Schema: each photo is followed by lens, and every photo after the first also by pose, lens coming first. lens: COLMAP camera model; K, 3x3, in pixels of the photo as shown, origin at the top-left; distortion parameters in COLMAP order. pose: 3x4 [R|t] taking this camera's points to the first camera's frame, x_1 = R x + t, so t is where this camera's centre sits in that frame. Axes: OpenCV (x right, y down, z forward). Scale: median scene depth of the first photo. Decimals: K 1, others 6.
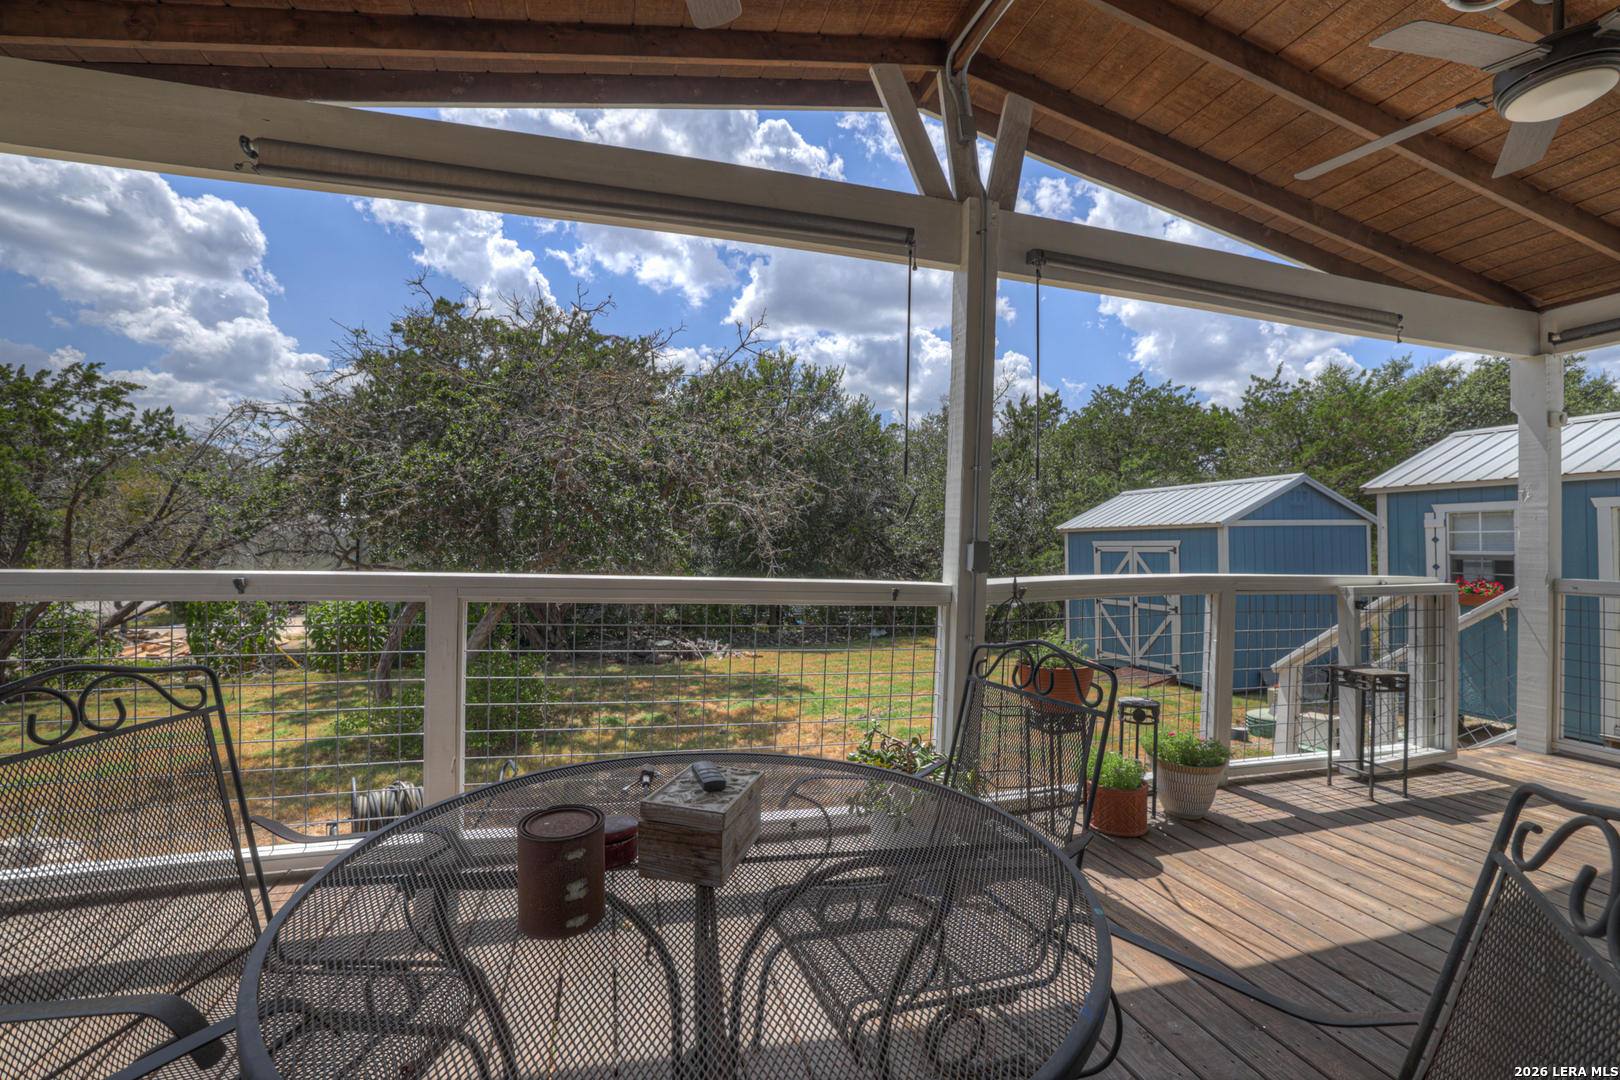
lens RADIAL K [[696.4, 0, 807.8], [0, 696.4, 535.2], [0, 0, 1]] dist [-0.023675, 0.005838]
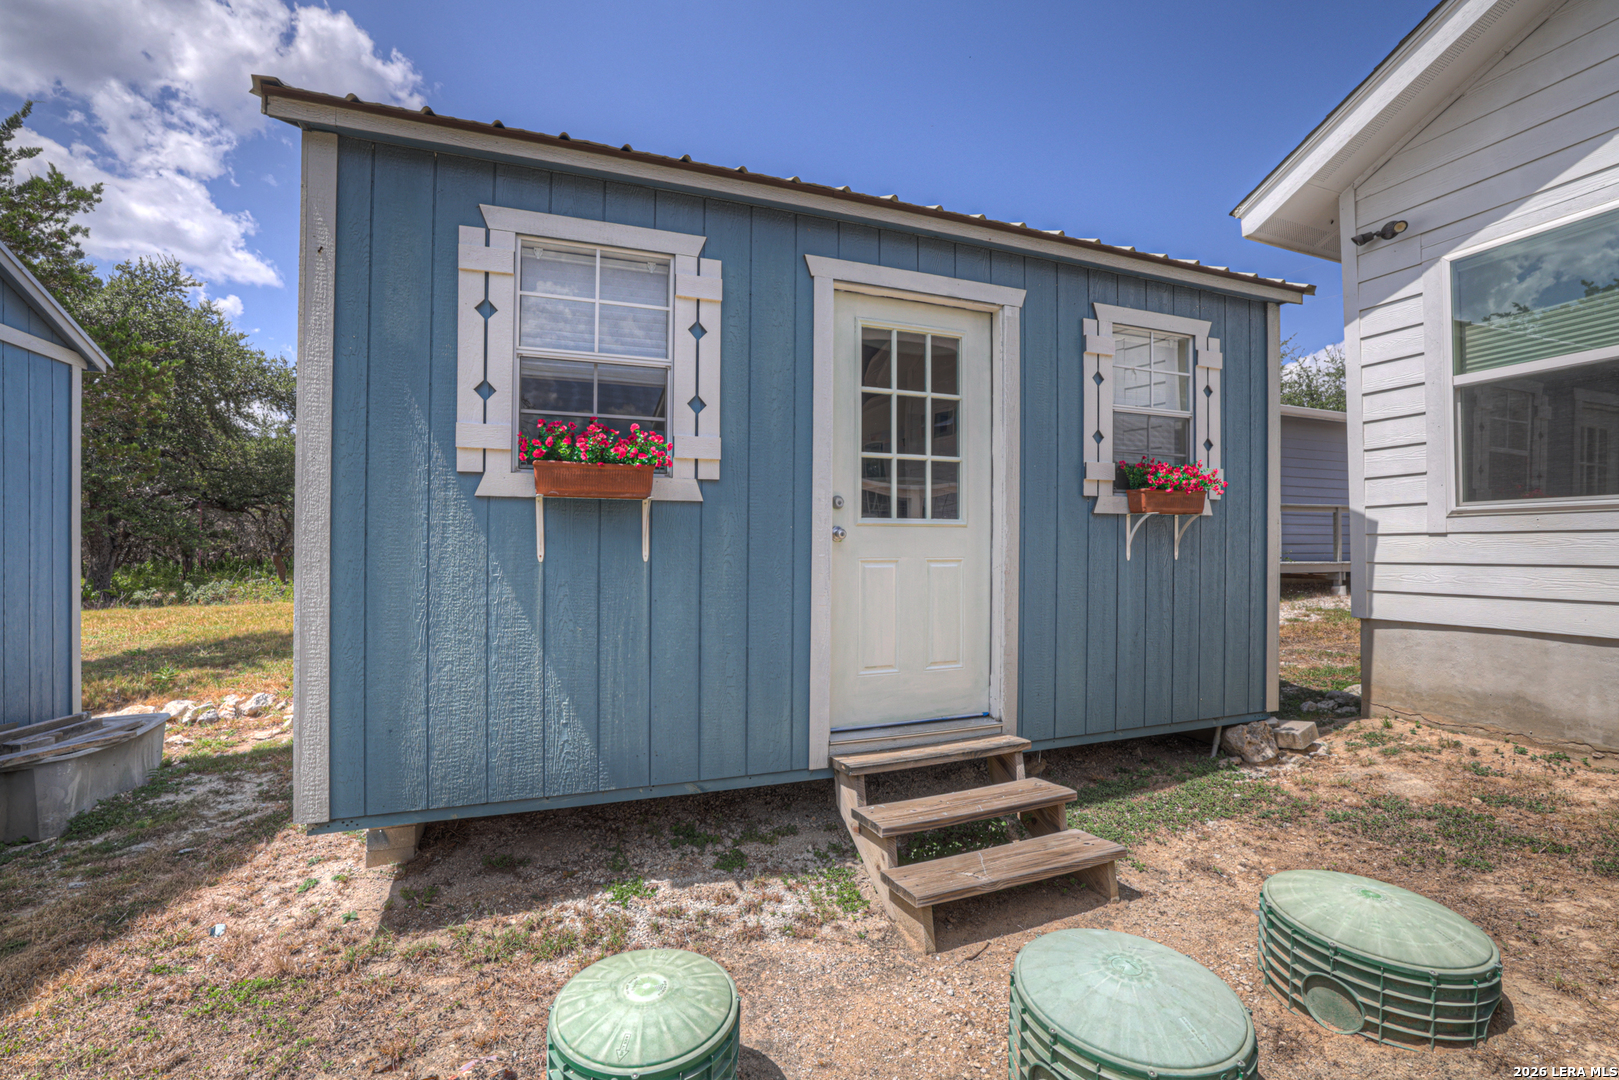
lens RADIAL K [[696.0, 0, 795.5], [0, 696.0, 524.2], [0, 0, 1]] dist [-0.023675, 0.005838]
pose [[-0.063848, -0.013885, 0.997863, 0.423566], [-0.029212, 0.999501, 0.012038, 0.076765], [-0.997532, -0.028381, -0.064221, 0.646029]]
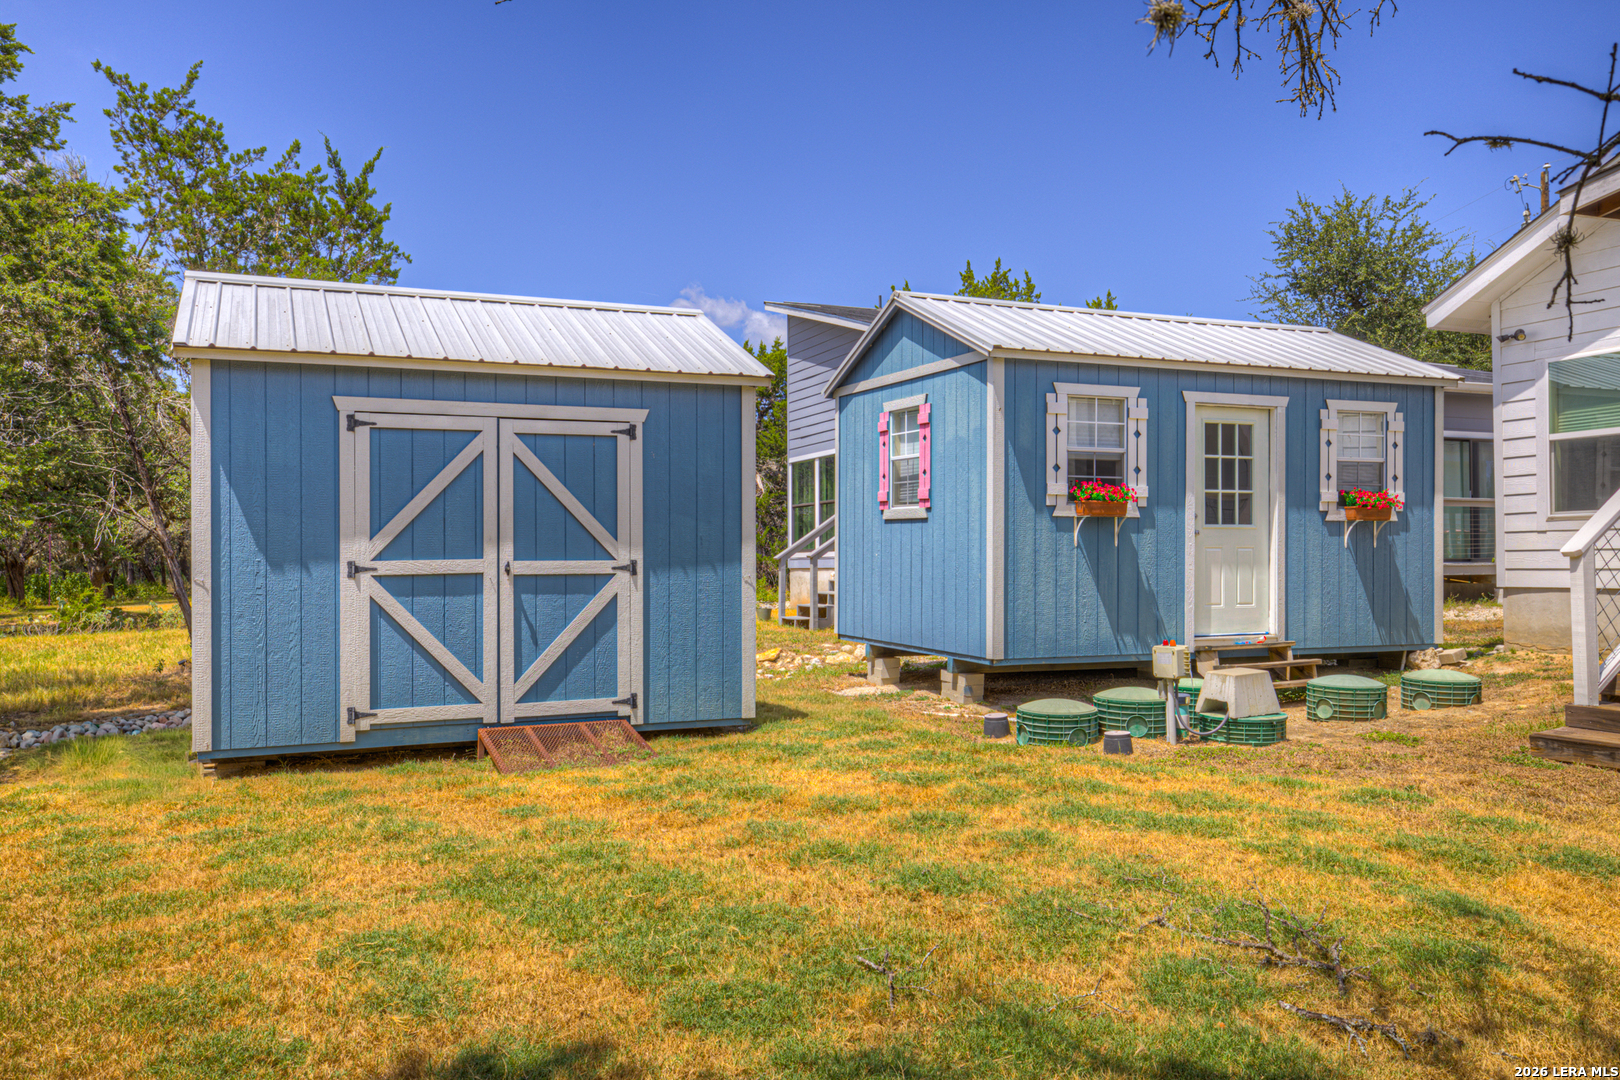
lens RADIAL K [[1324.3, 0, 819.6], [0, 1324.3, 548.1], [0, 0, 1]] dist [0.062460, 0.024497]
pose [[-0.129132, -0.019509, 0.991435, -0.342953], [-0.021762, 0.999621, 0.016835, 0.084729], [-0.991389, -0.019401, -0.129508, 1.065599]]
